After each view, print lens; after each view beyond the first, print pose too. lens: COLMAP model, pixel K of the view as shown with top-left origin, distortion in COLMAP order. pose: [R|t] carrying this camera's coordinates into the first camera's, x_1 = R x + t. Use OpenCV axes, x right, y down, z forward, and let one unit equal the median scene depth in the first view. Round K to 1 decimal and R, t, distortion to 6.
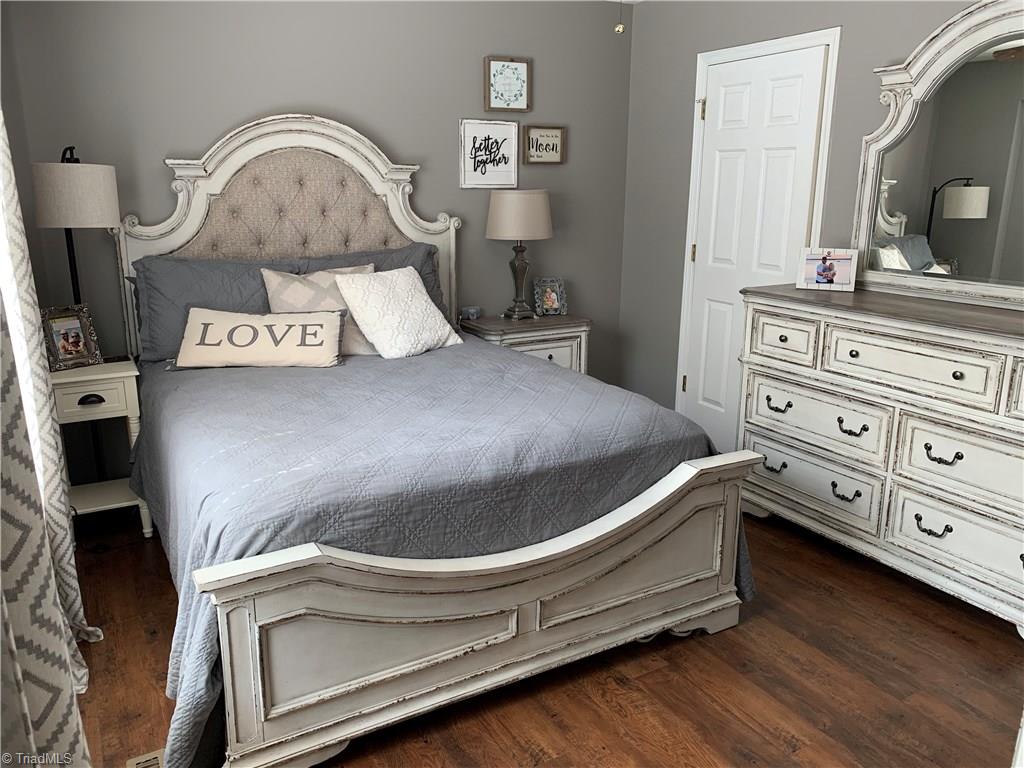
lens RADIAL K [[788.2, 0, 513.7], [0, 788.2, 385.4], [0, 0, 1]] dist [0.044438, -0.048319]
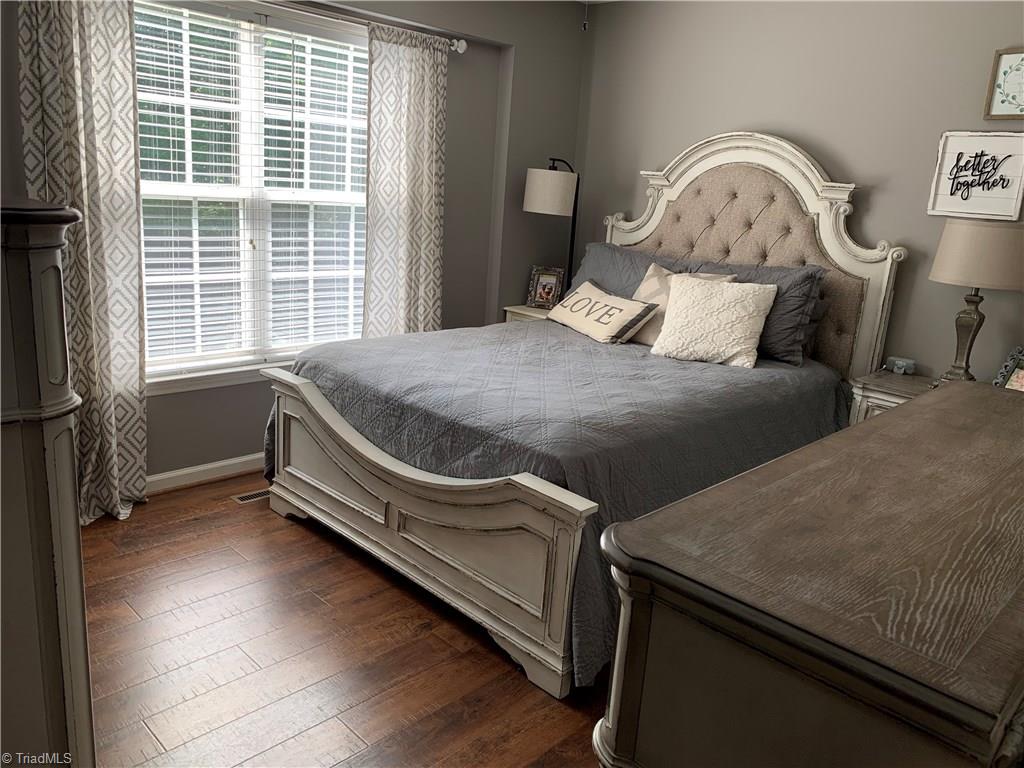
lens RADIAL K [[788.2, 0, 504.4], [0, 788.2, 378.7], [0, 0, 1]] dist [0.044438, -0.048319]
pose [[0.256906, 0.251911, -0.933027, 0.695218], [-0.308963, 0.936174, 0.167689, -0.104127], [0.915719, 0.245190, 0.318340, 0.421507]]
